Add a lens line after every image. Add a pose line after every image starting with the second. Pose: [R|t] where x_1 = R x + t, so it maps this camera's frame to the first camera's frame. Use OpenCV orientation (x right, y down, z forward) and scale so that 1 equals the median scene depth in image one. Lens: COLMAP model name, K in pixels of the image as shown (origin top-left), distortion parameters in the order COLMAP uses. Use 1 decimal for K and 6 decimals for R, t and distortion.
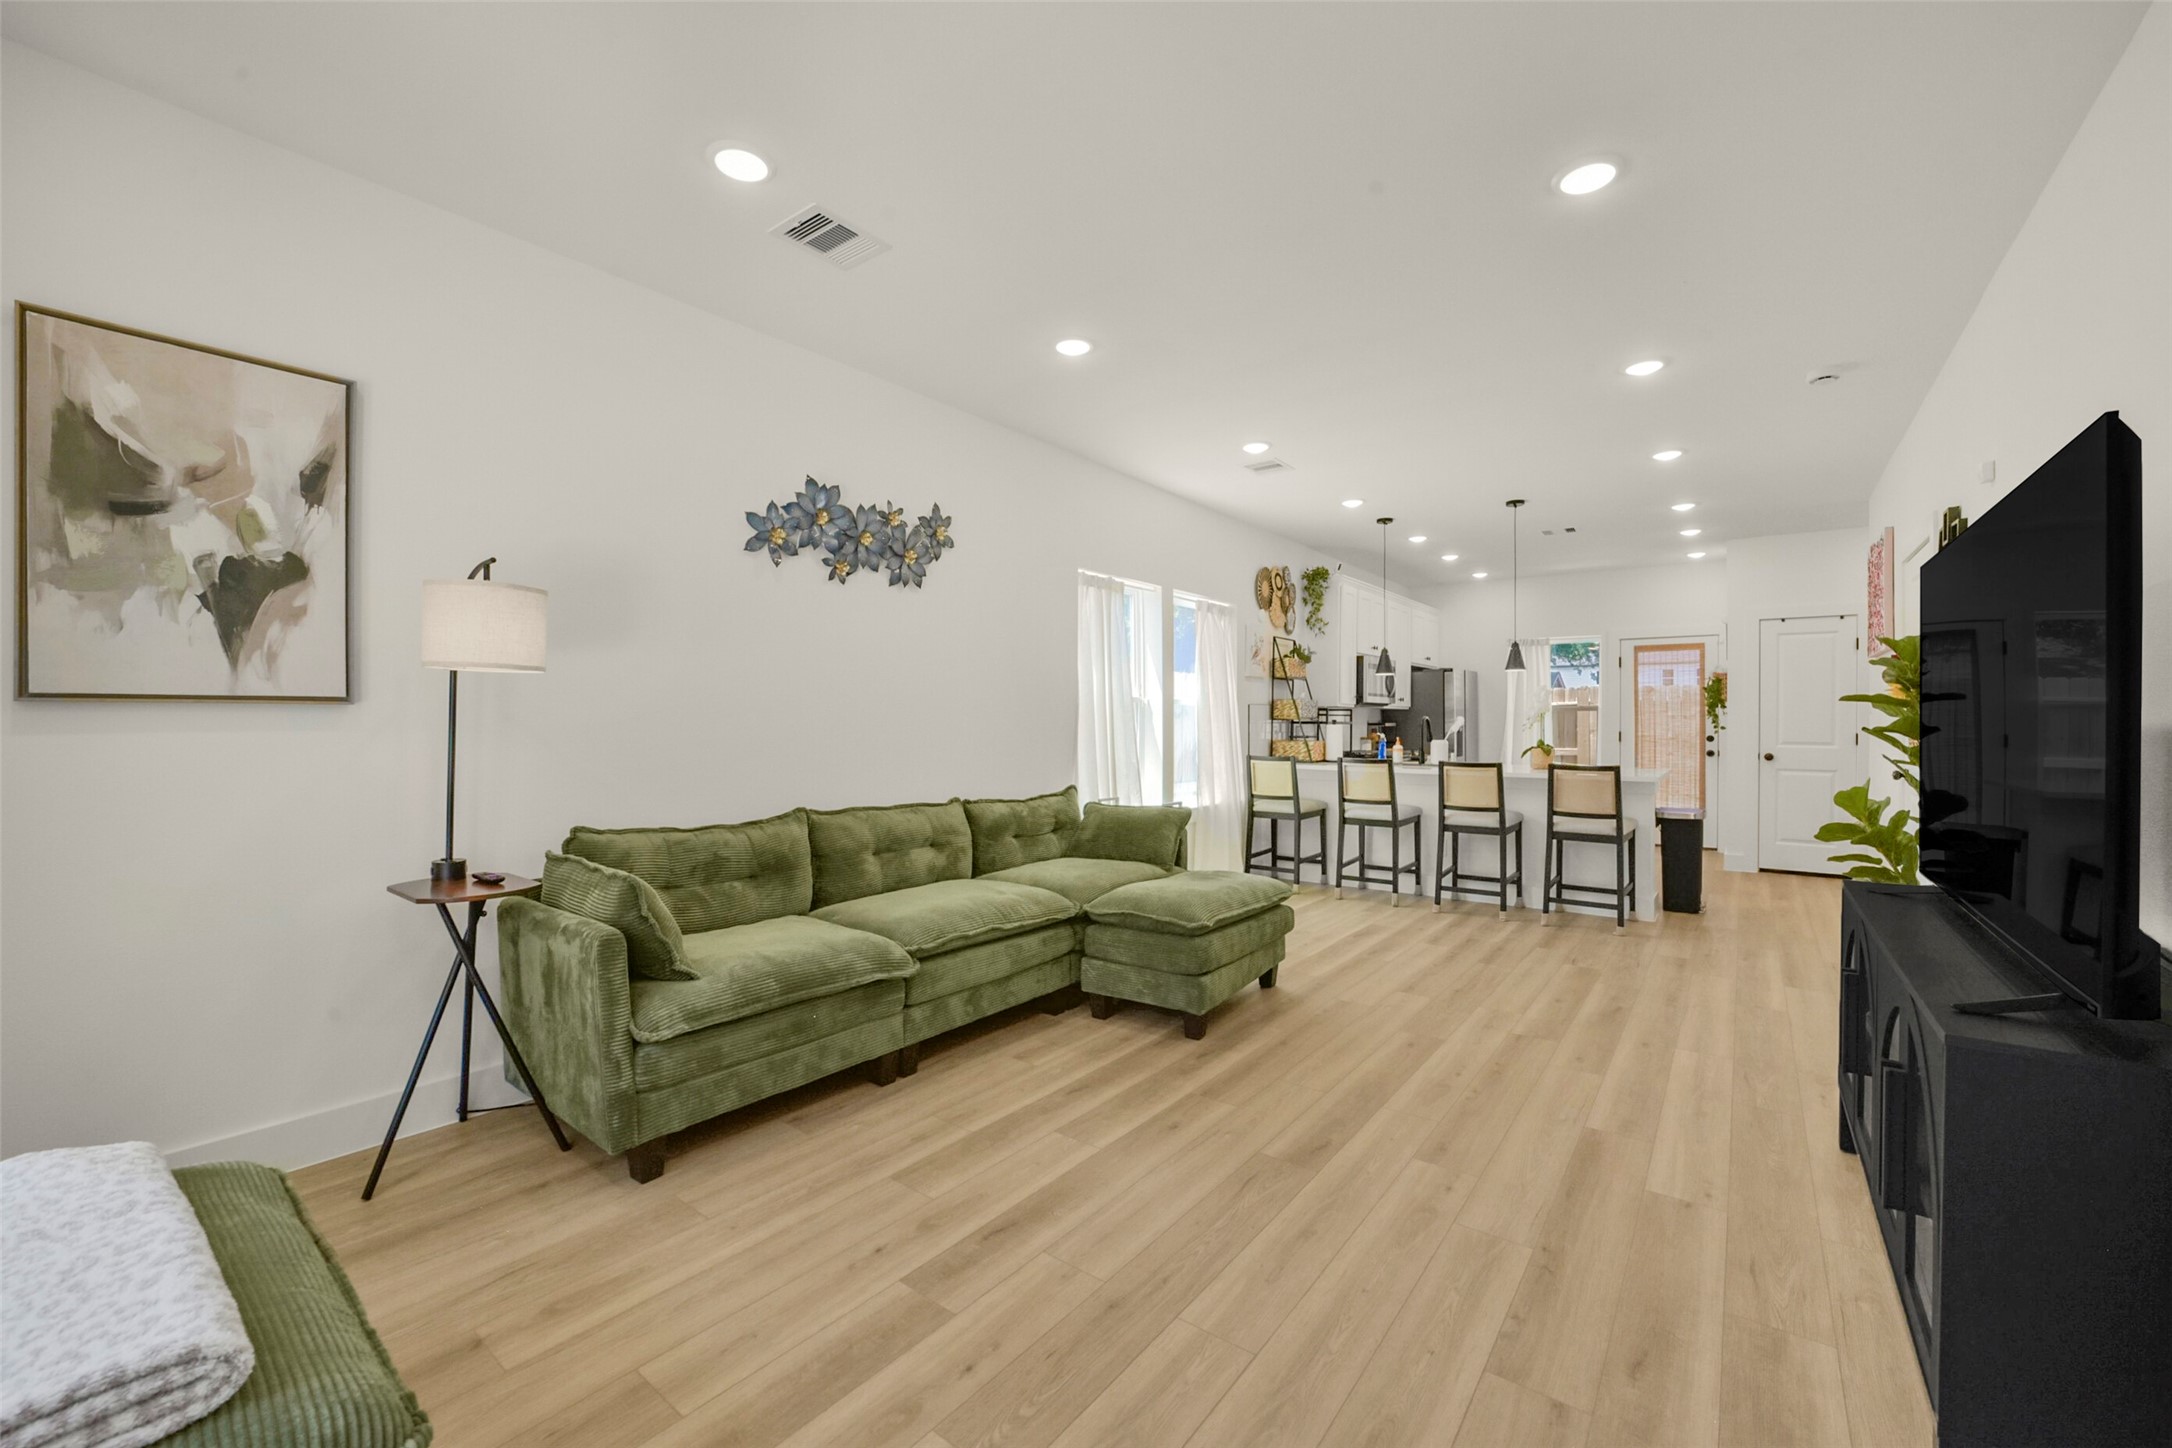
lens RADIAL K [[862.1, 0, 1086.5], [0, 862.1, 720.2], [0, 0, 1]] dist [-0.028980, 0.005009]
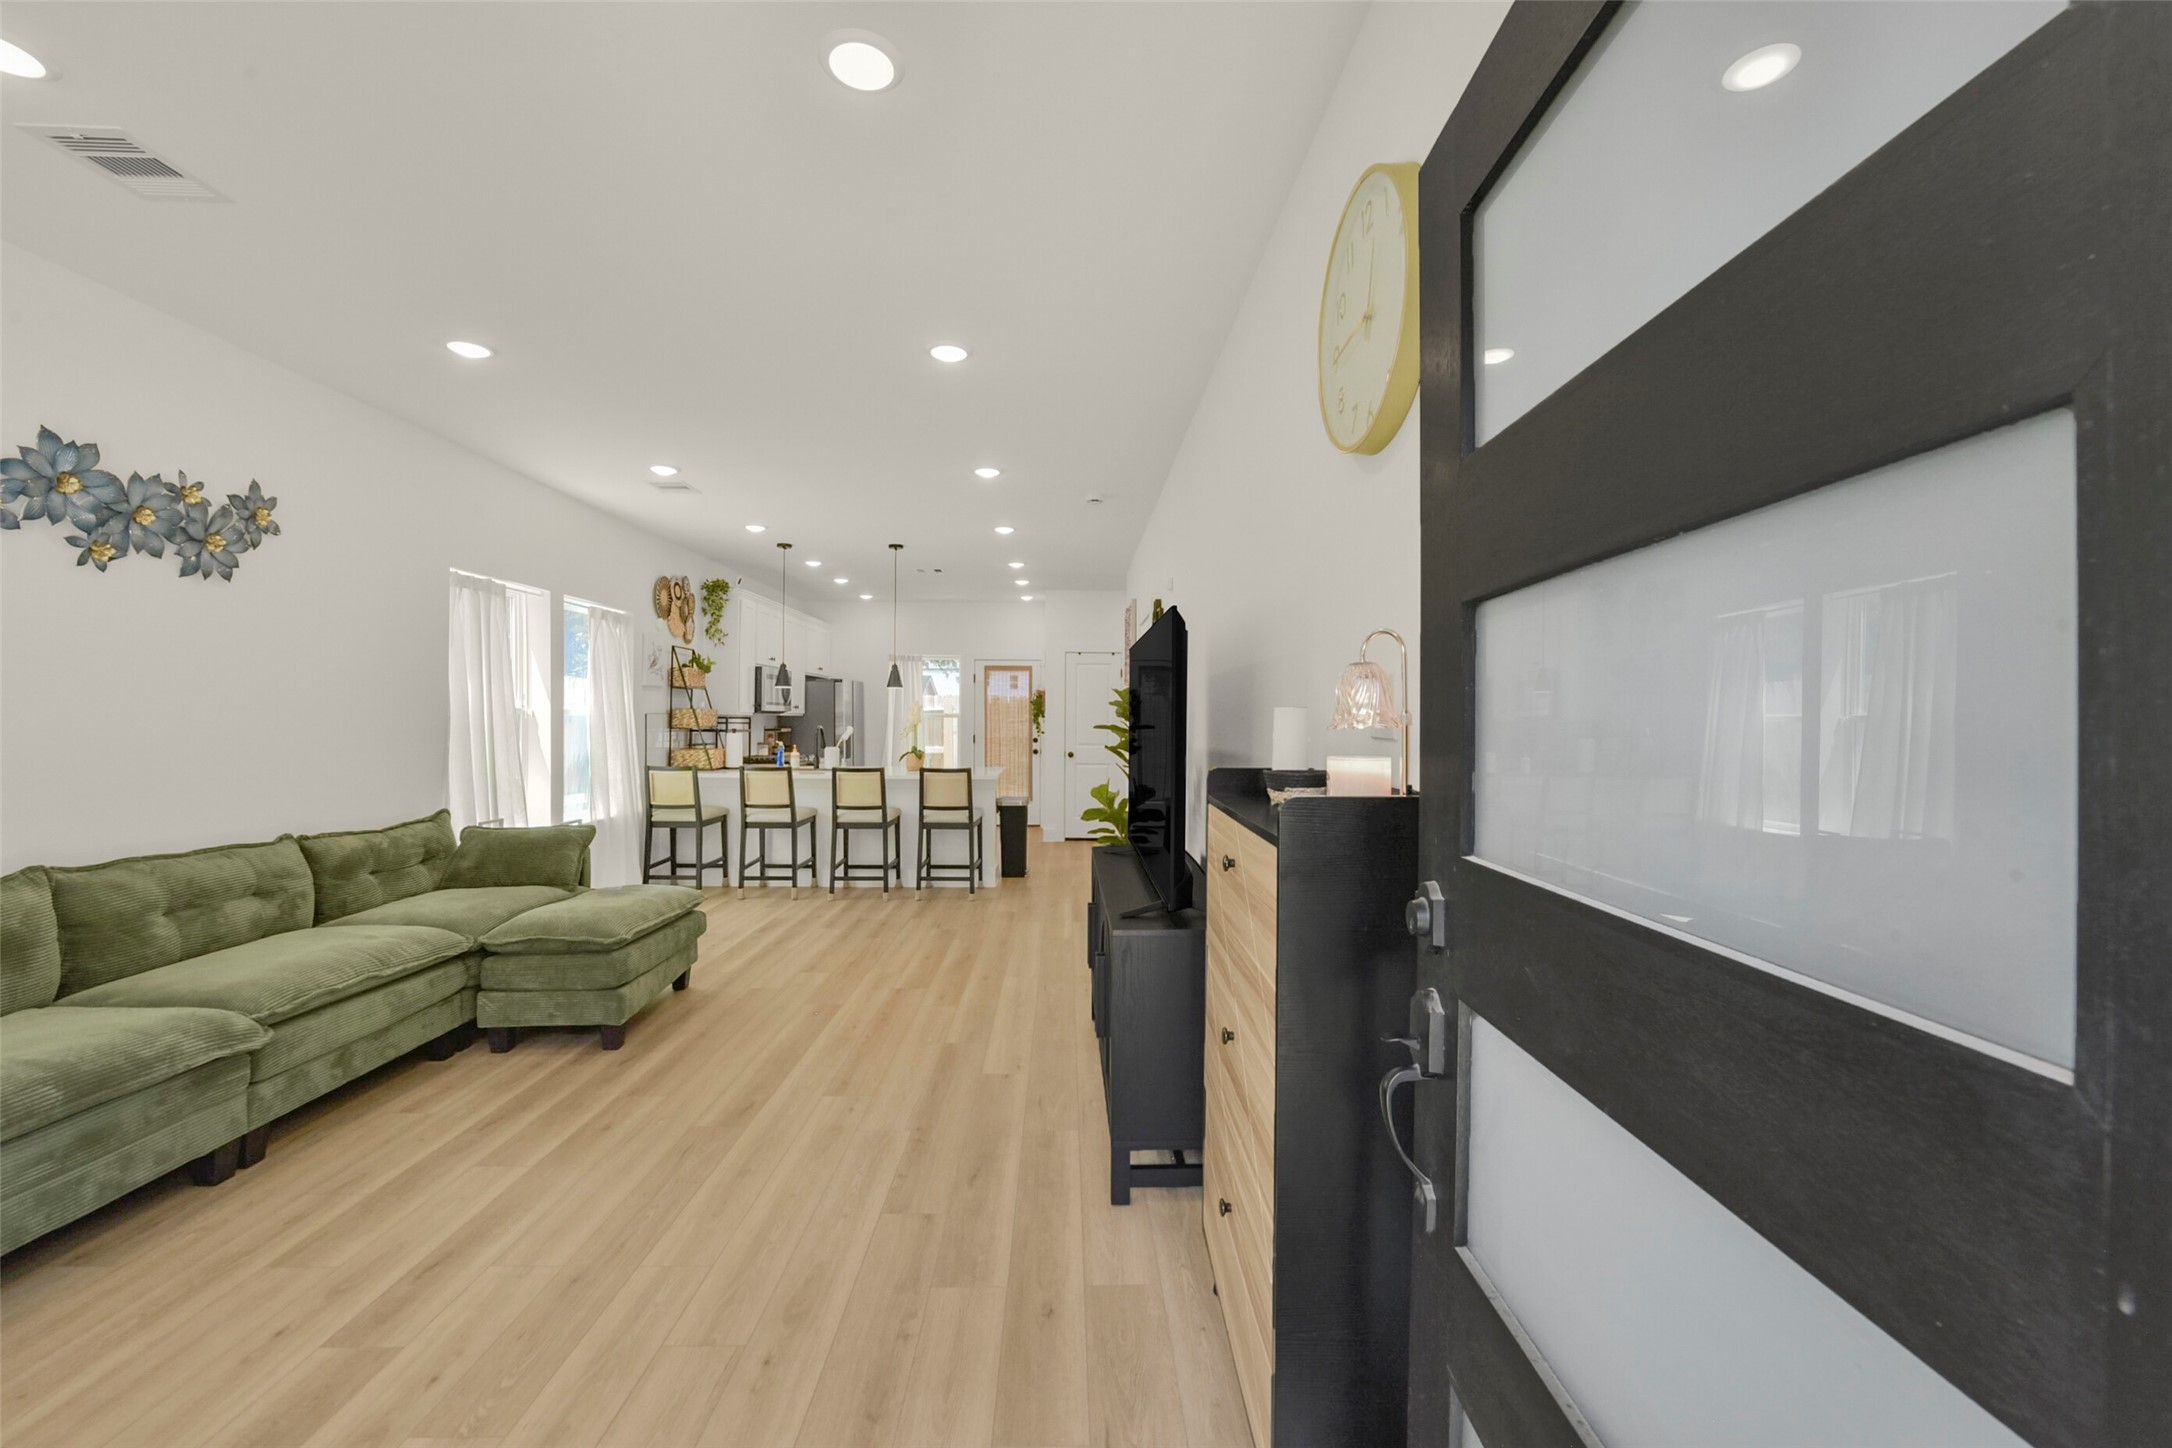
lens RADIAL K [[862.1, 0, 1089.6], [0, 862.1, 731.6], [0, 0, 1]] dist [-0.028980, 0.005009]
pose [[0.772557, -0.006042, 0.634917, -0.076334], [-0.006366, 0.999831, 0.017261, -0.033415], [-0.634914, -0.017377, 0.772388, -0.147903]]
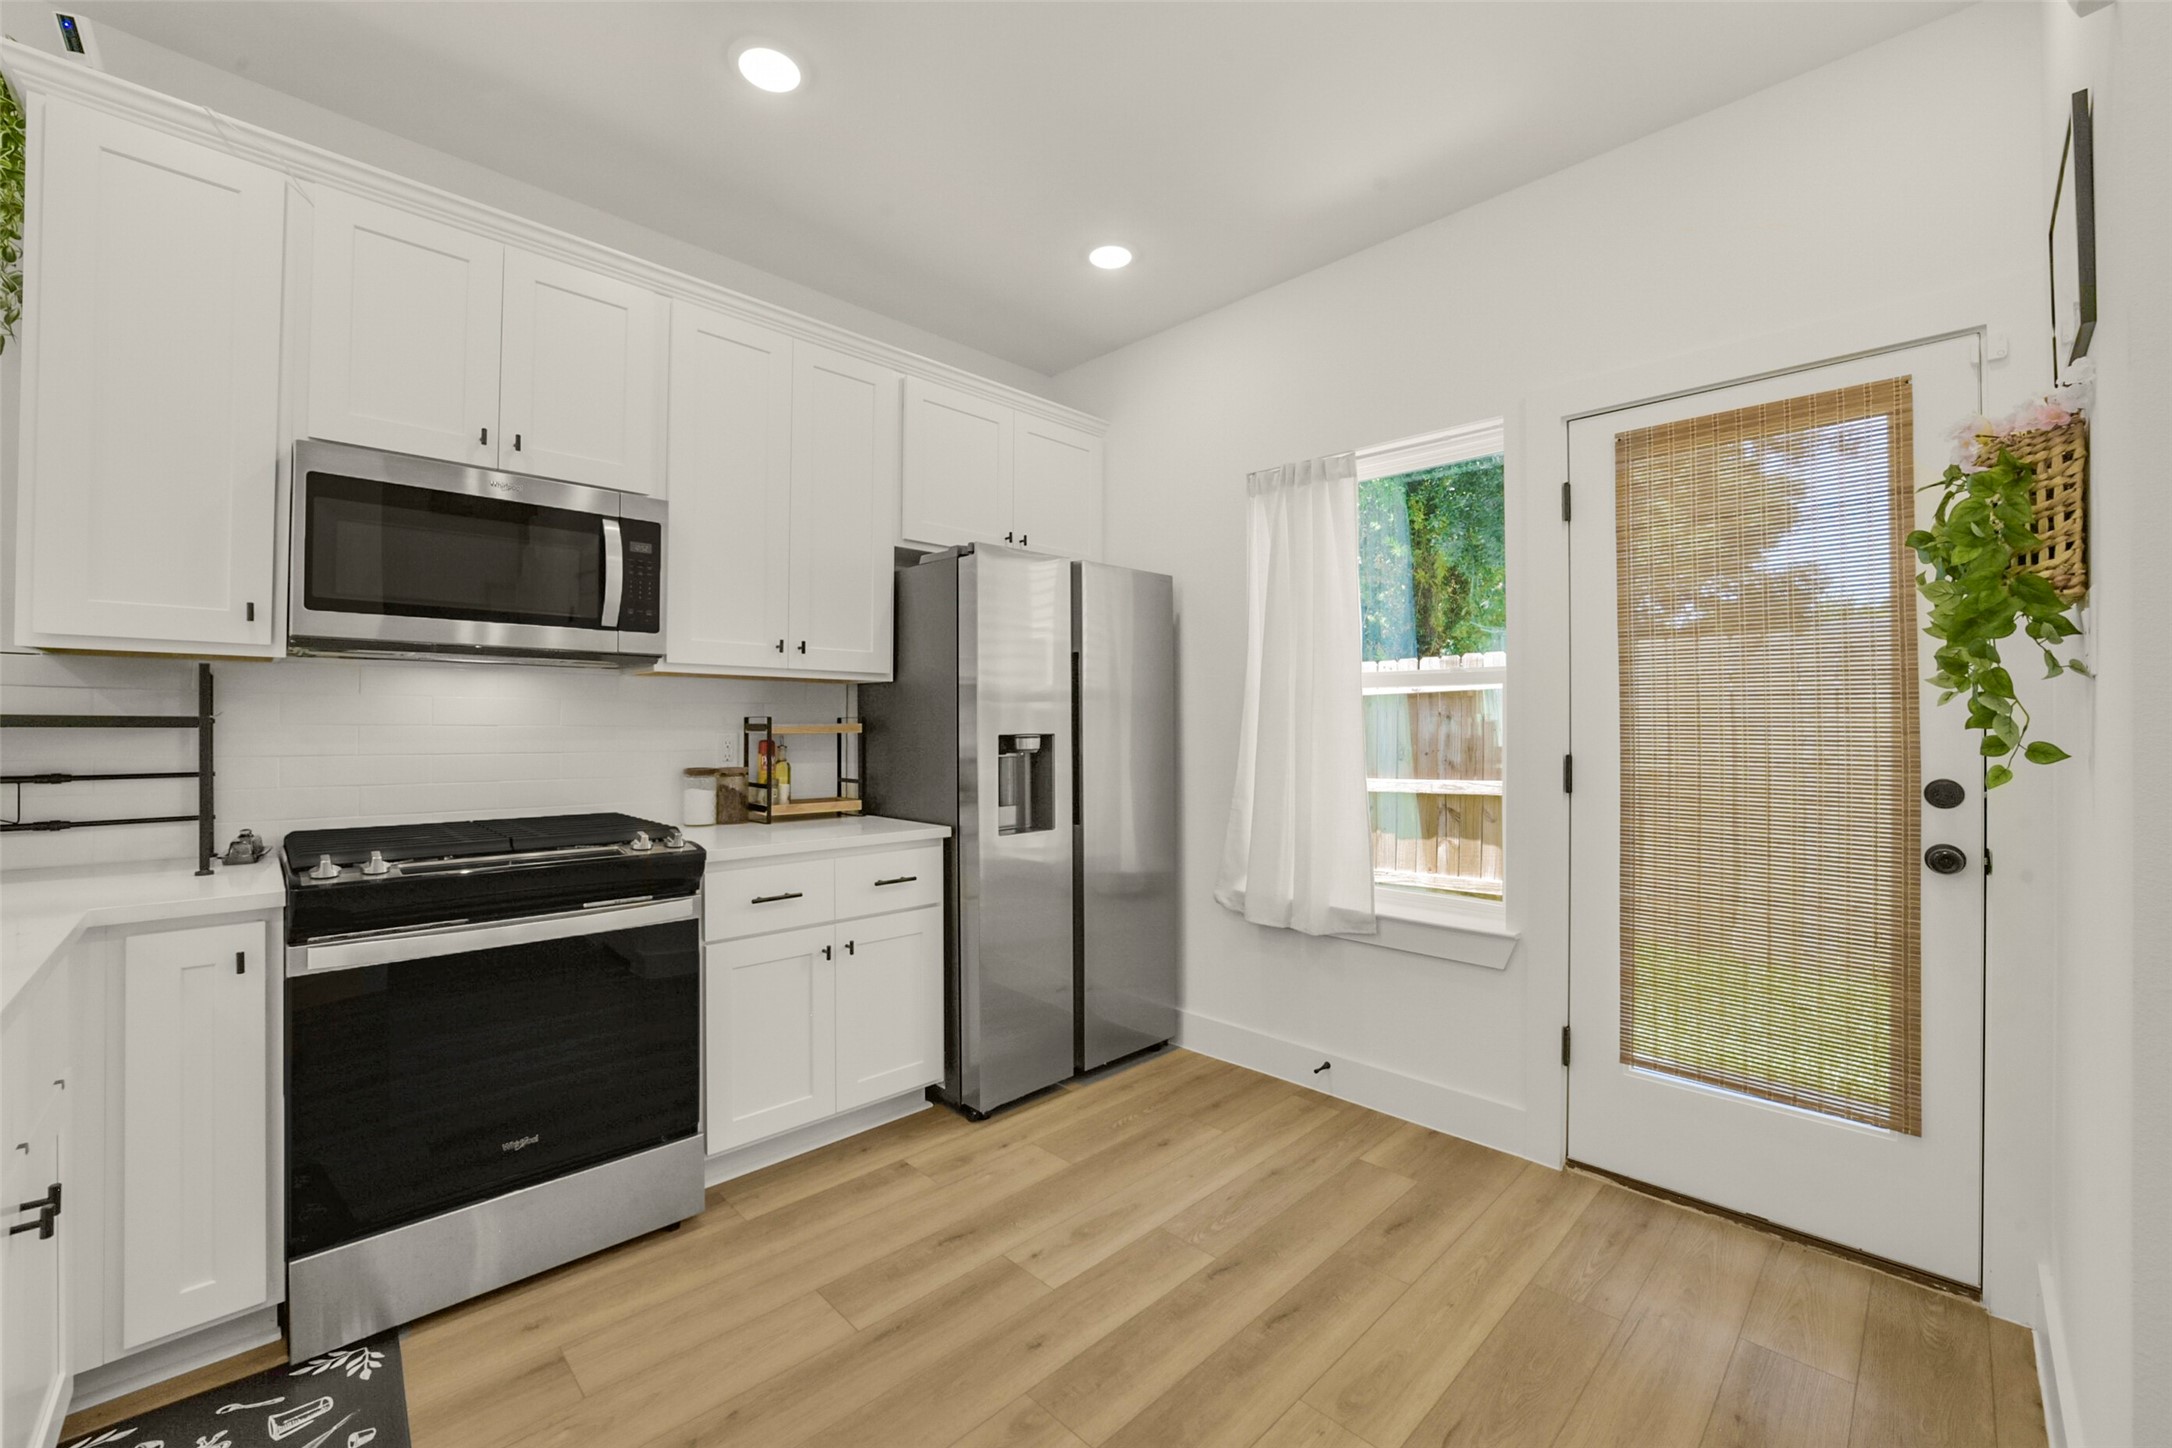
lens RADIAL K [[862.1, 0, 1090.0], [0, 862.1, 721.2], [0, 0, 1]] dist [-0.028980, 0.005009]
pose [[0.991139, -0.004067, -0.132763, 1.278756], [0.003996, 0.999992, -0.000803, 0.005364], [0.132765, 0.000266, 0.991148, 1.775244]]
